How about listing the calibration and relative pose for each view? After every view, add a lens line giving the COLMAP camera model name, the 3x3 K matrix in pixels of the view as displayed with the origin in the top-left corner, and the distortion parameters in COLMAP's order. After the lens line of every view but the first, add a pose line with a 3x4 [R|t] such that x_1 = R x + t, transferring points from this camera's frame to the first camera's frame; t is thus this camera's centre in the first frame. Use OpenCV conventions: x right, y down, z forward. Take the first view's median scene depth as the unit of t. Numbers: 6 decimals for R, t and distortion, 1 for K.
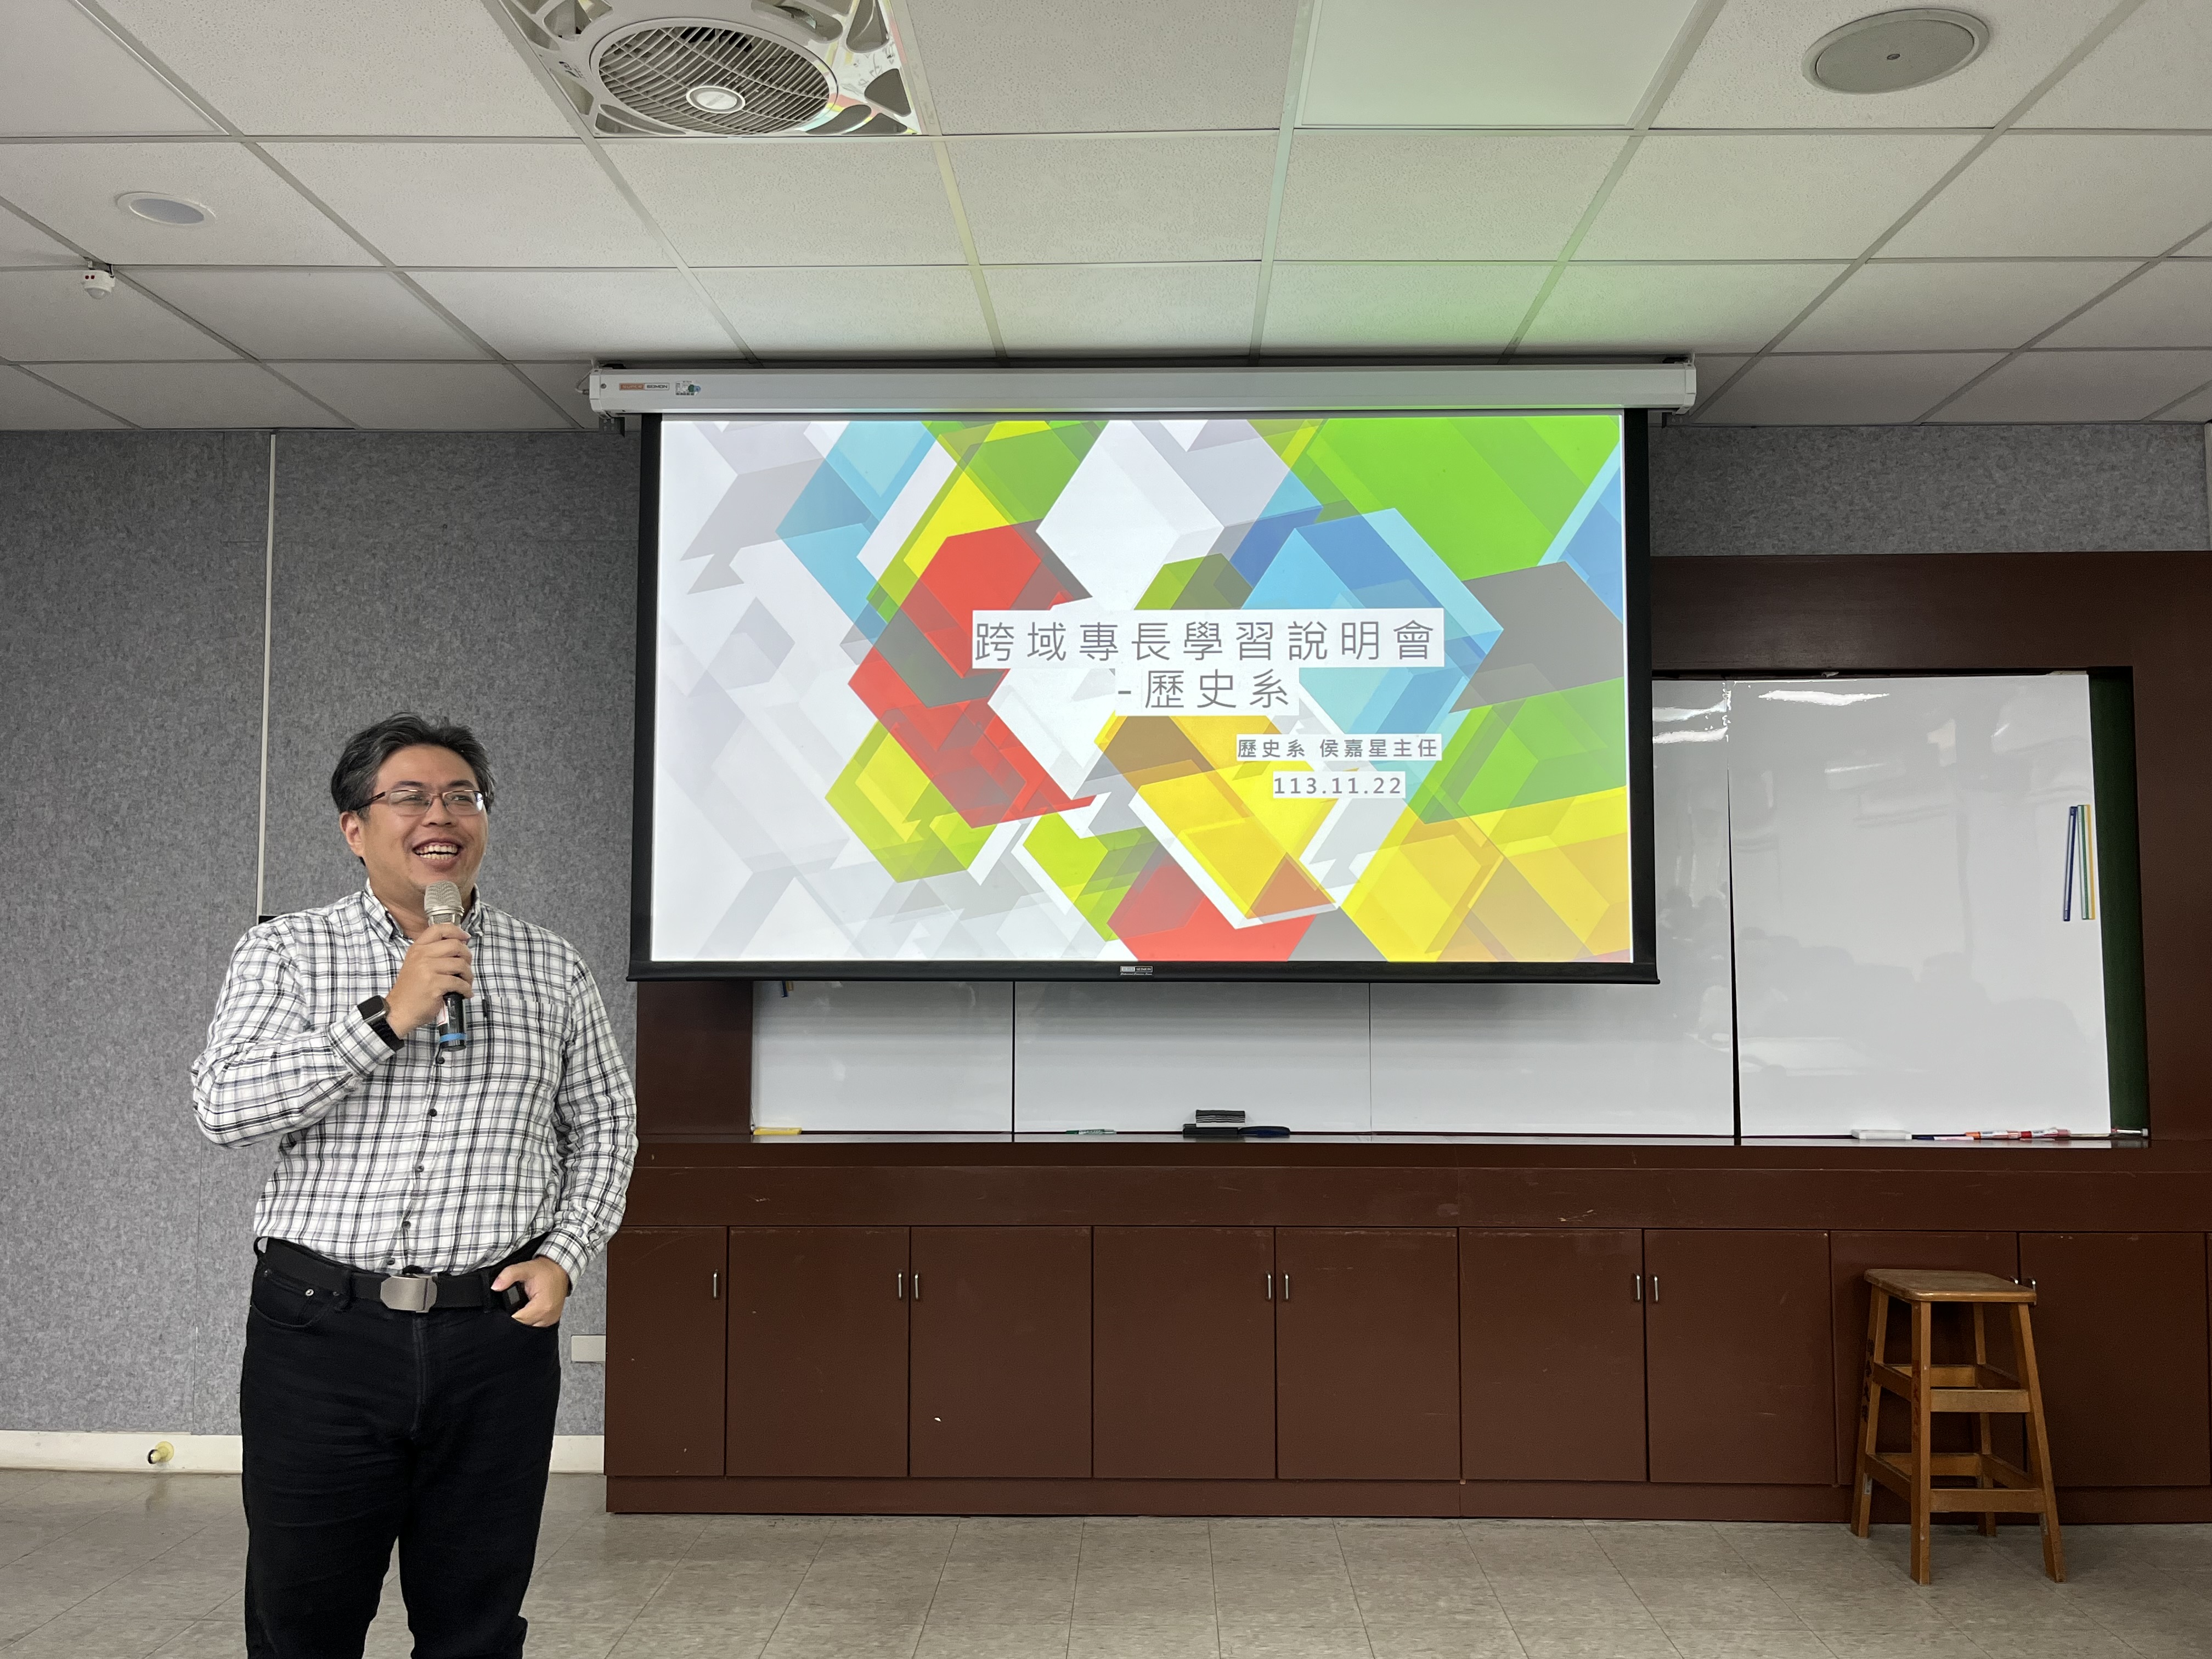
lens RADIAL K [[1739.0, 0, 1128.0], [0, 1739.0, 838.1], [0, 0, 1]] dist [0.041371, -0.045851]
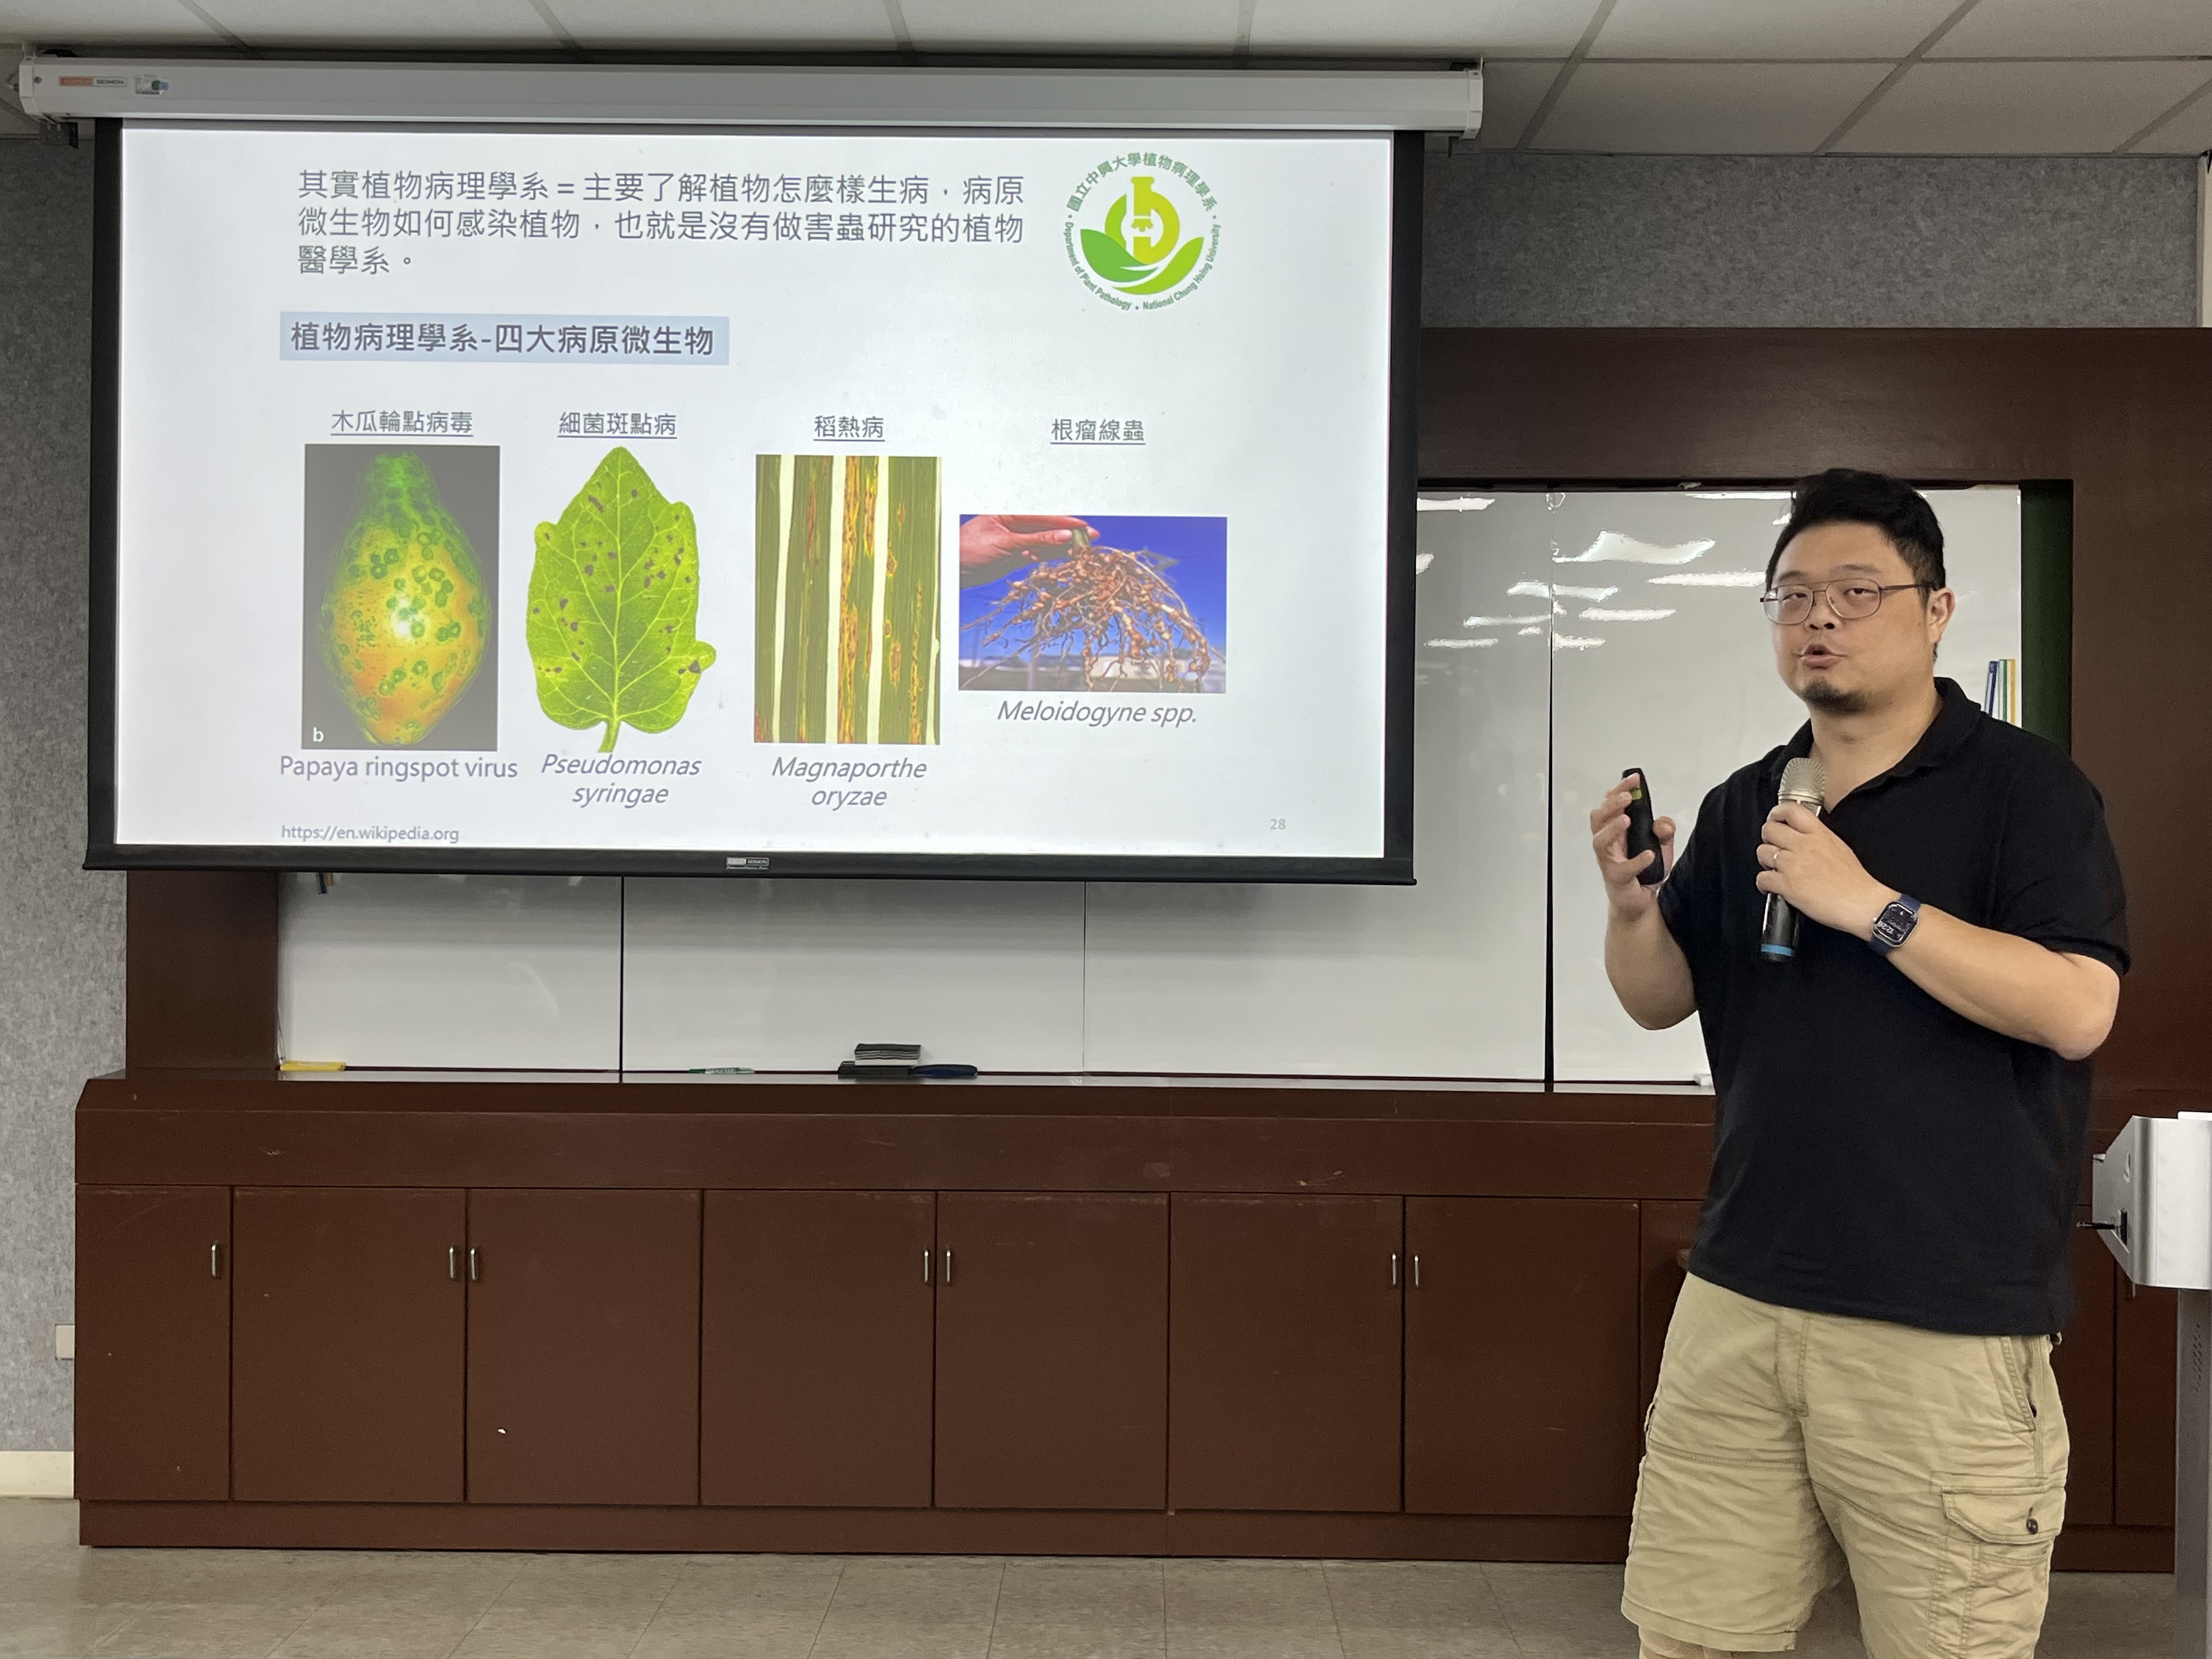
lens RADIAL K [[2338.3, 0, 1125.7], [0, 2338.3, 840.2], [0, 0, 1]] dist [0.027885, -0.015854]
pose [[0.999892, 0.009278, 0.011418, 0.155108], [-0.009983, 0.997948, 0.063253, -0.001041], [-0.010808, -0.063360, 0.997932, -0.035494]]
